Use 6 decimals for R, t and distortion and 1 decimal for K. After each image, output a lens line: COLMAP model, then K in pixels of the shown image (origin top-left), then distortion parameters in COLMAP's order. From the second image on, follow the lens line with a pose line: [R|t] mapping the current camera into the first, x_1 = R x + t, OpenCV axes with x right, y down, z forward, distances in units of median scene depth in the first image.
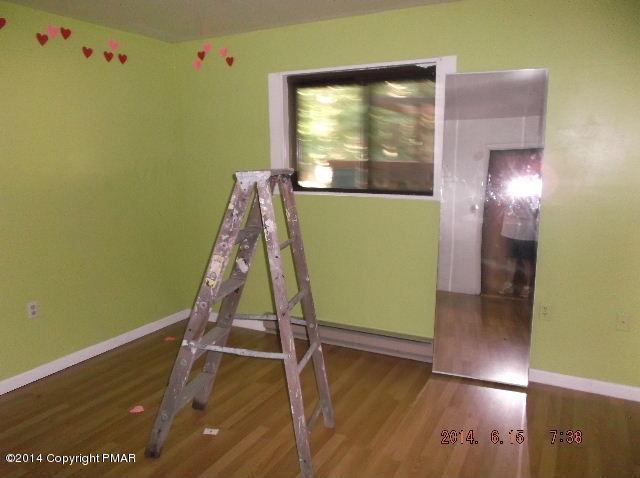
lens RADIAL K [[516.6, 0, 318.8], [0, 516.6, 241.4], [0, 0, 1]] dist [0.004631, 0.010241]
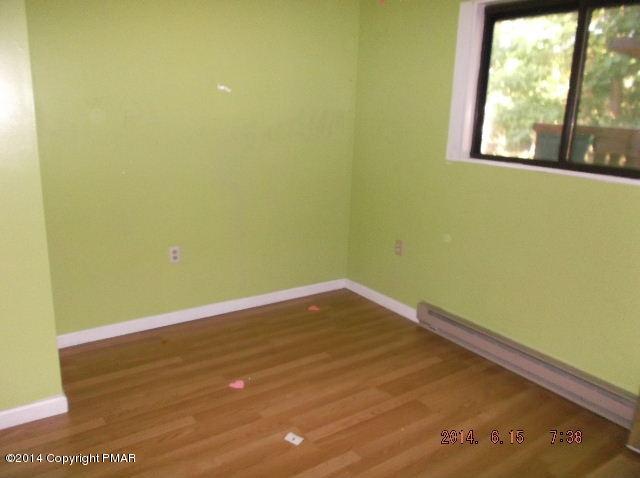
lens RADIAL K [[516.6, 0, 322.5], [0, 516.6, 234.5], [0, 0, 1]] dist [0.004631, 0.010241]
pose [[0.894674, 0.154137, -0.419286, 0.109187], [-0.126768, 0.987604, 0.092562, -0.033087], [0.428356, -0.029661, 0.903123, 0.232340]]
